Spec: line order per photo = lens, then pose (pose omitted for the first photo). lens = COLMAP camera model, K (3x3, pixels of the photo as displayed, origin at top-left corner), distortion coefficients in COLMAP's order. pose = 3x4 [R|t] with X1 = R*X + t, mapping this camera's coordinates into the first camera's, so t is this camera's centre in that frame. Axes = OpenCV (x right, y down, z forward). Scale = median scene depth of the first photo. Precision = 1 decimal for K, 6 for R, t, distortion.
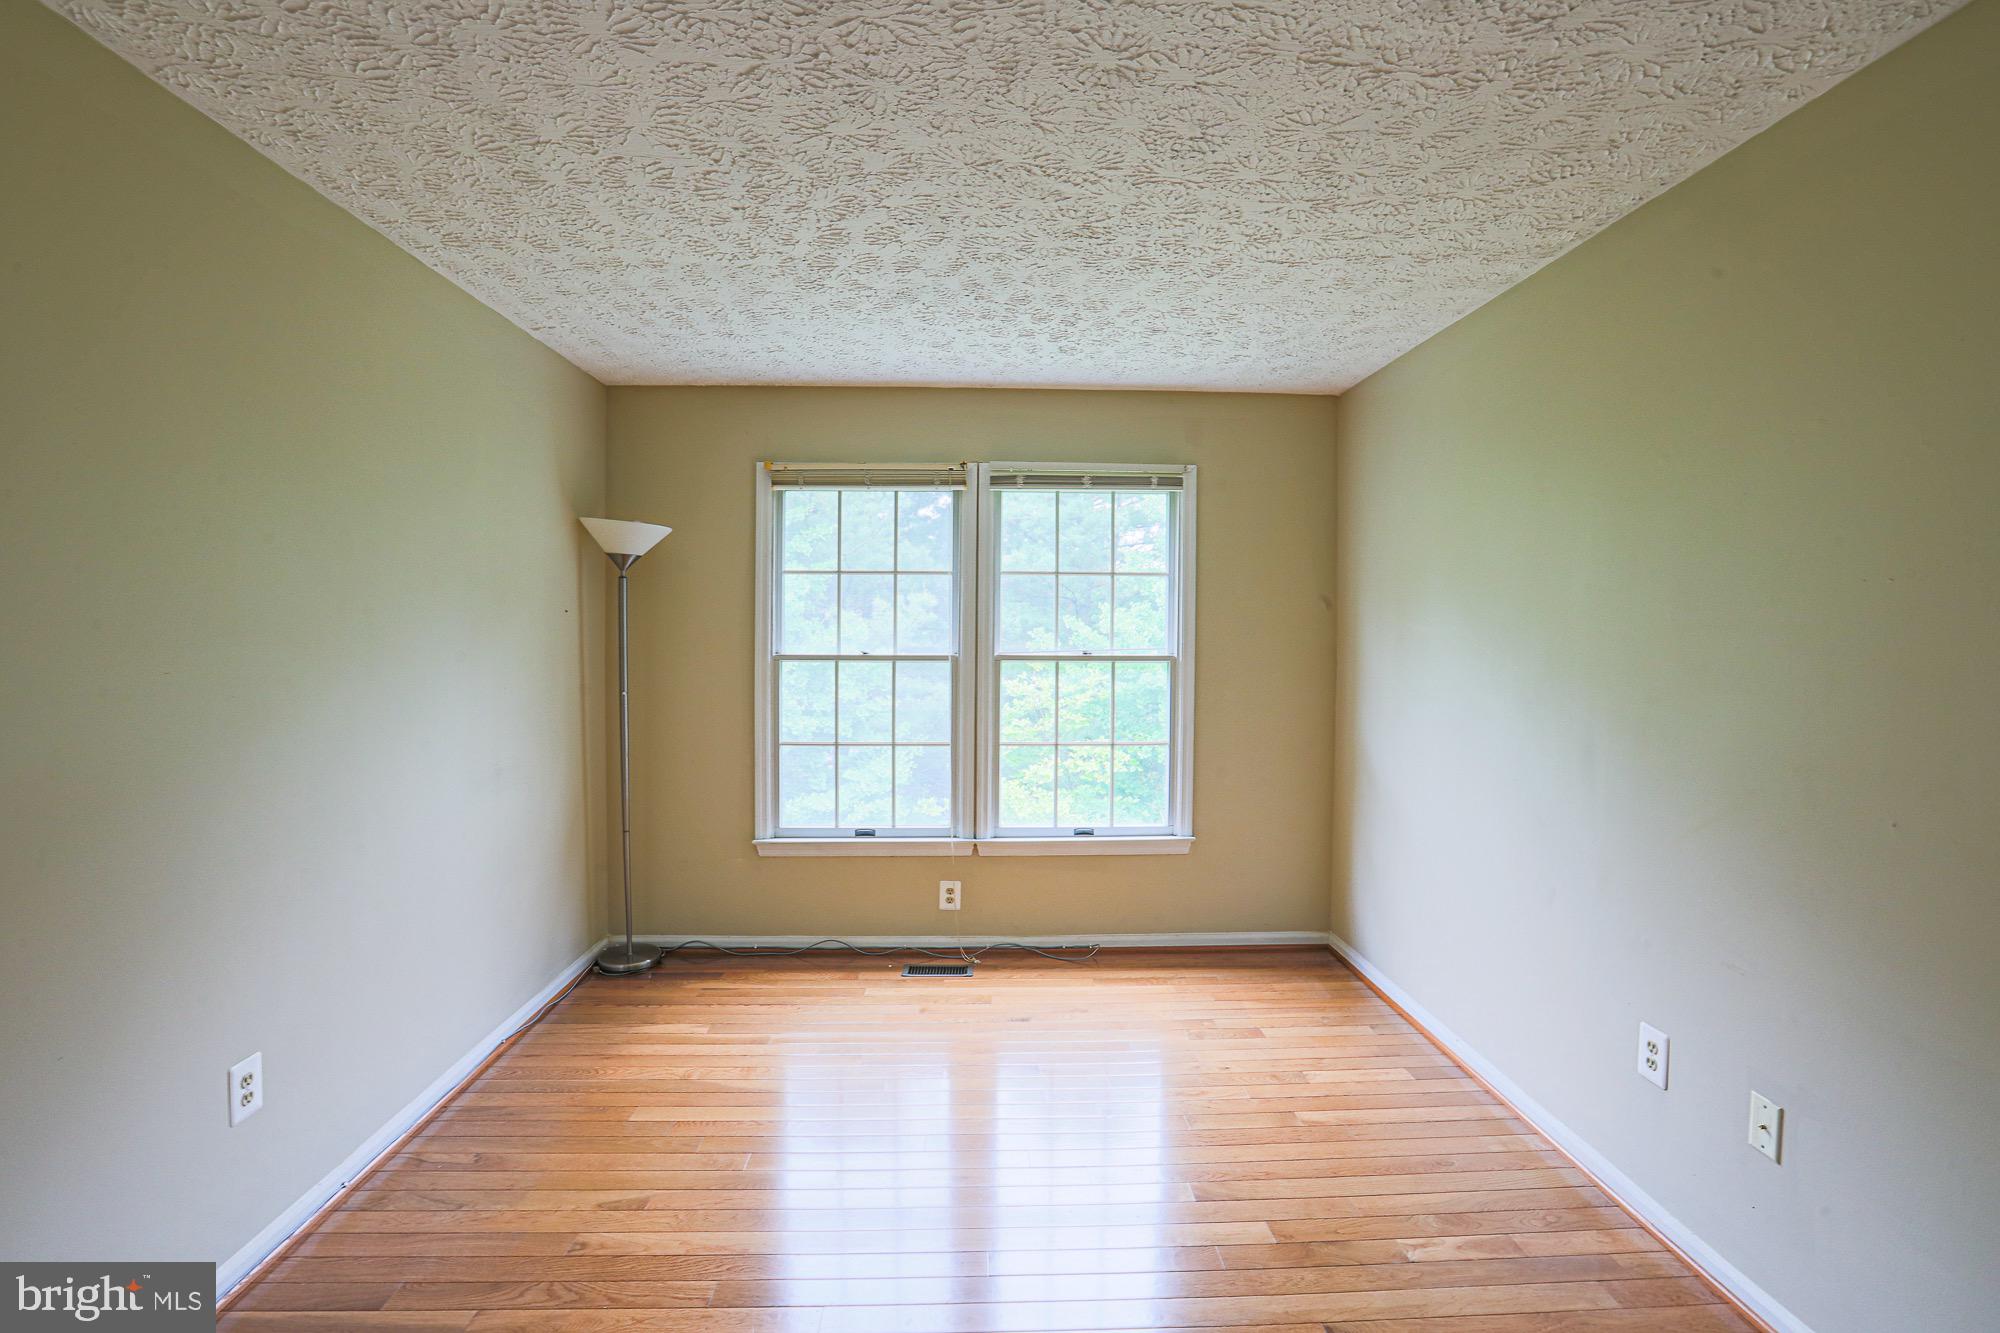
lens RADIAL K [[953.5, 0, 1052.2], [0, 953.5, 618.2], [0, 0, 1]] dist [-0.069294, 0.032954]
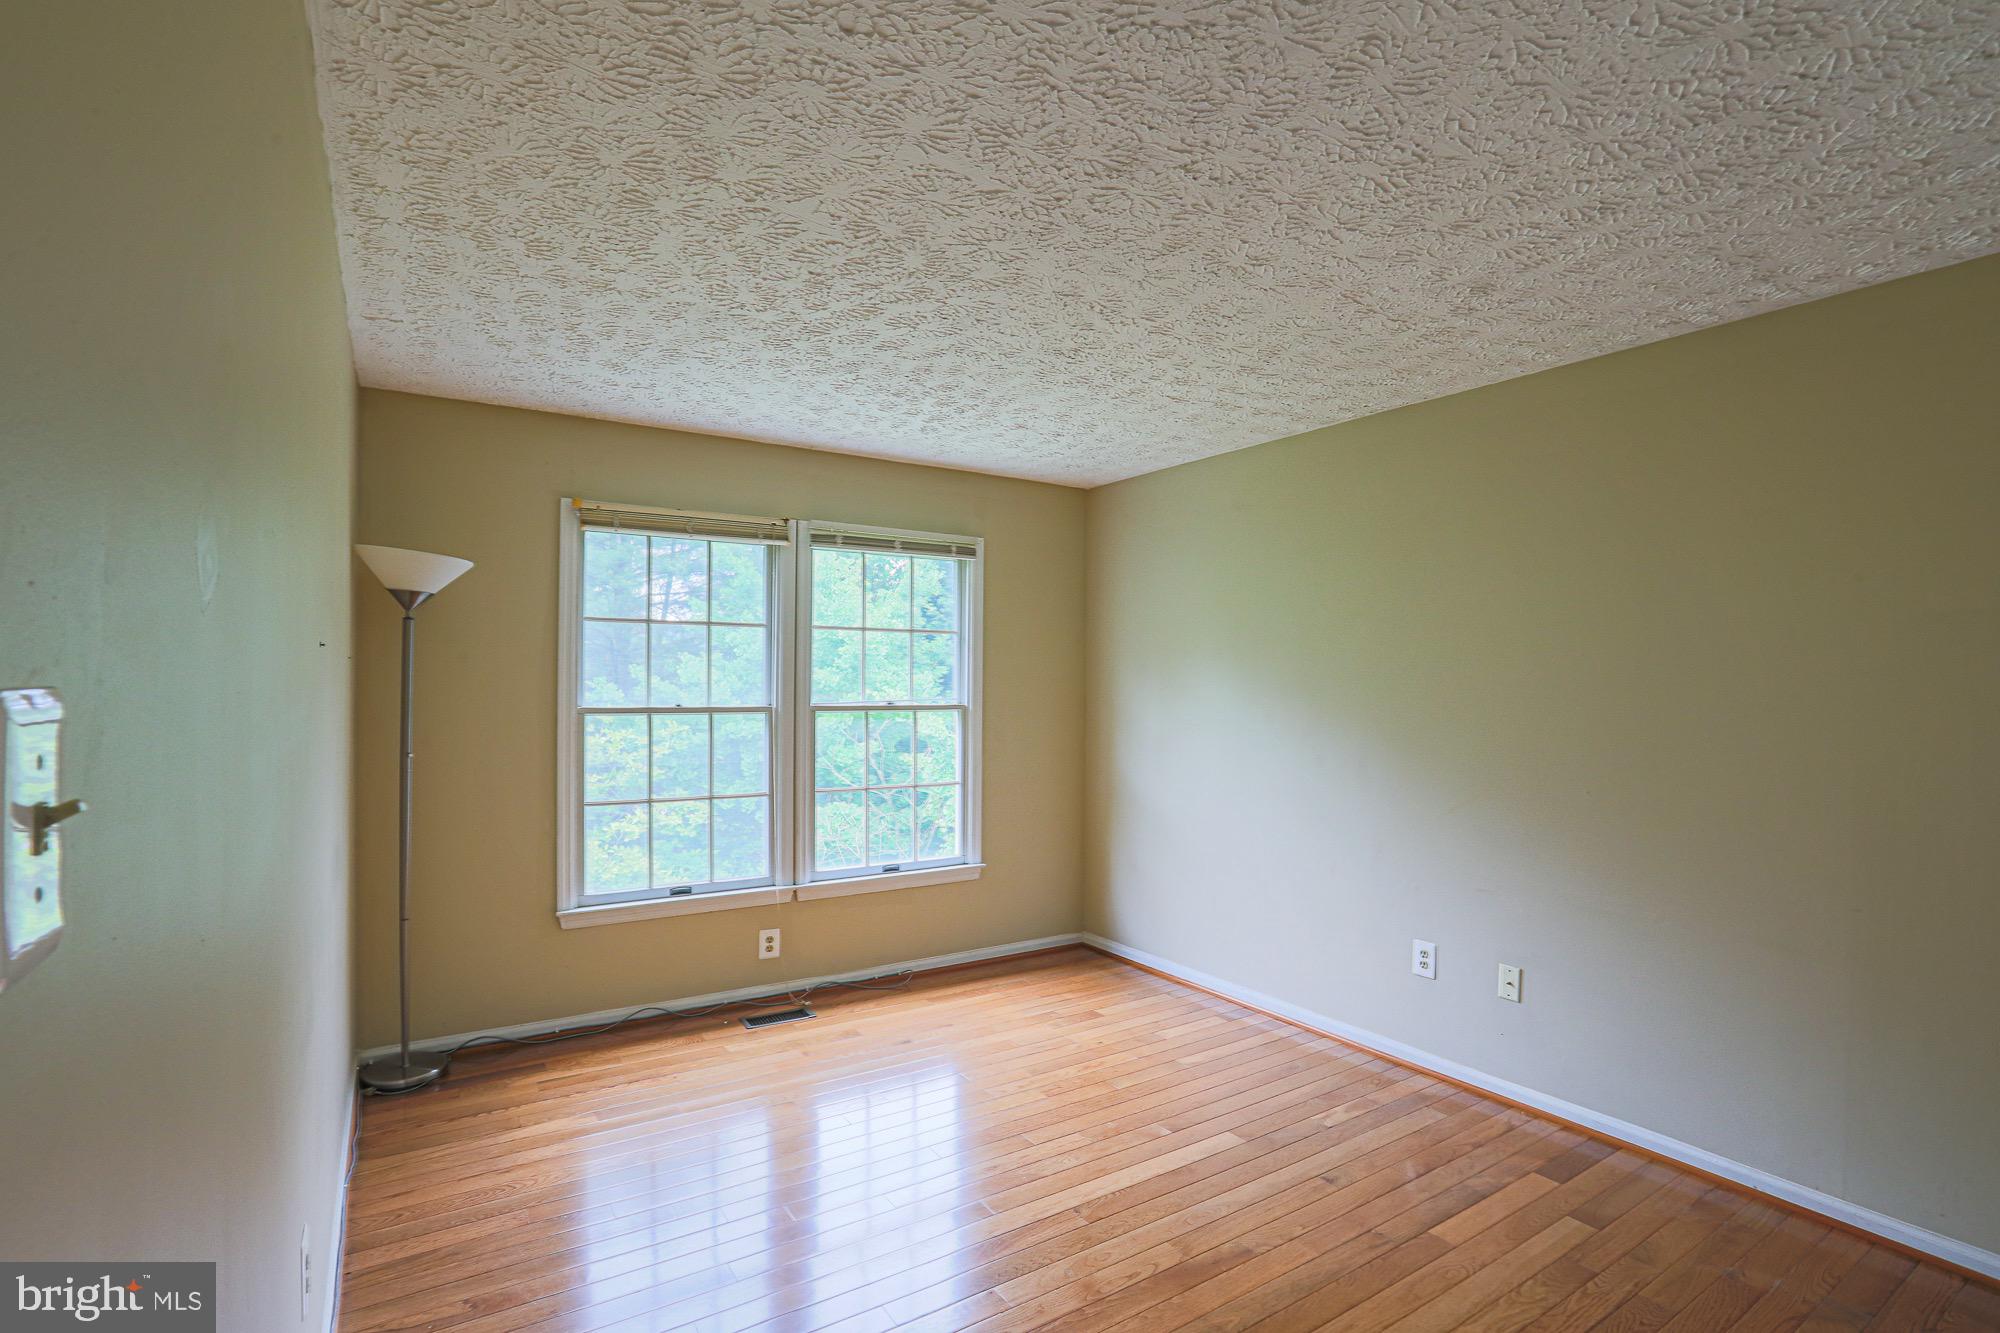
lens RADIAL K [[945.4, 0, 1002.3], [0, 945.4, 649.4], [0, 0, 1]] dist [-0.068773, 0.043283]
pose [[0.861697, 0.019121, 0.507063, -0.410249], [-0.008272, 0.999686, -0.023639, -0.000184], [-0.507356, 0.016175, 0.861585, 0.008502]]
